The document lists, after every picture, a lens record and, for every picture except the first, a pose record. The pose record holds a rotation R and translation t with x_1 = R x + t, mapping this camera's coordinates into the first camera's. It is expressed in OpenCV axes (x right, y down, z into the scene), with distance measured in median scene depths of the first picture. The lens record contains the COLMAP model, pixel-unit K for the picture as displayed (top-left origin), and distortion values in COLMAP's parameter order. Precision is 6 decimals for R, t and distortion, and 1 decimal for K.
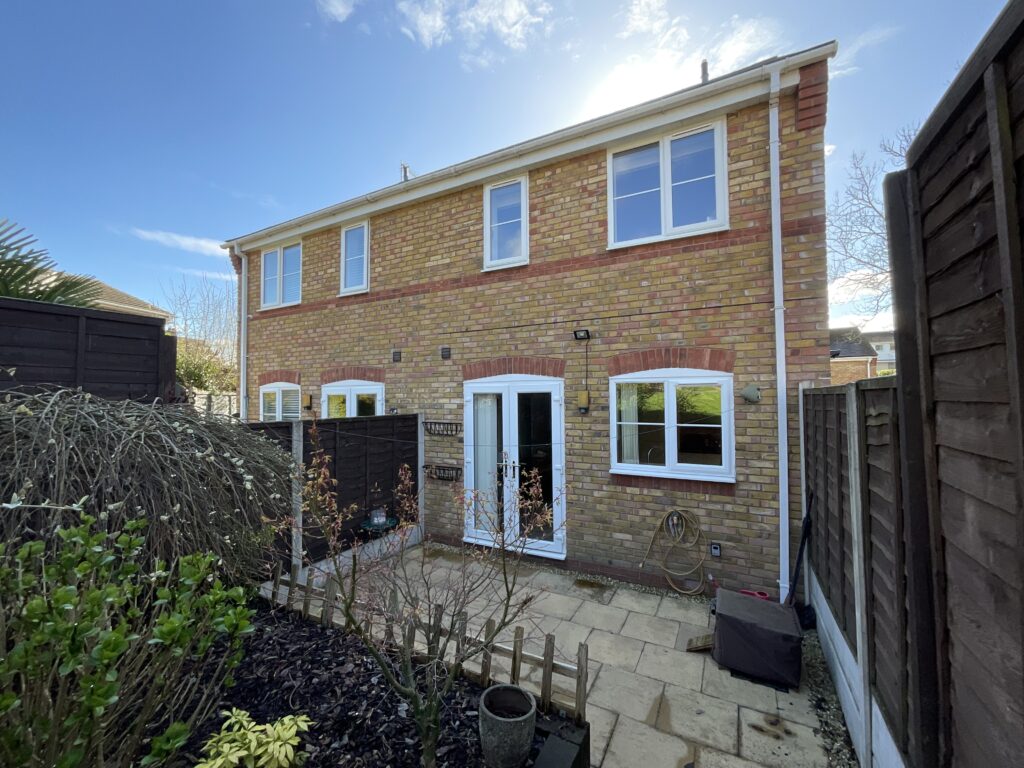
lens RADIAL K [[417.3, 0, 510.6], [0, 417.3, 382.7], [0, 0, 1]] dist [-0.002395, 0.000303]
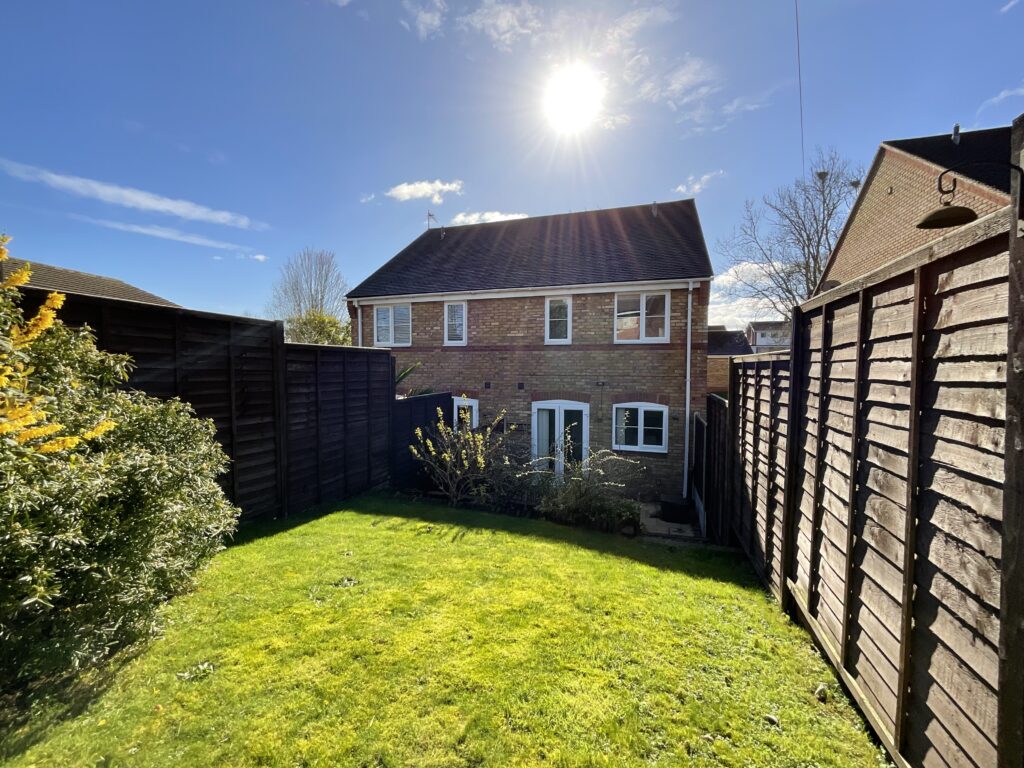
lens RADIAL K [[417.3, 0, 510.6], [0, 417.3, 382.7], [0, 0, 1]] dist [-0.002395, 0.000303]
pose [[0.987627, 0.001102, 0.156814, -0.578635], [-0.012566, 0.997316, 0.072138, -0.257442], [-0.156314, -0.073216, 0.984990, -0.941572]]
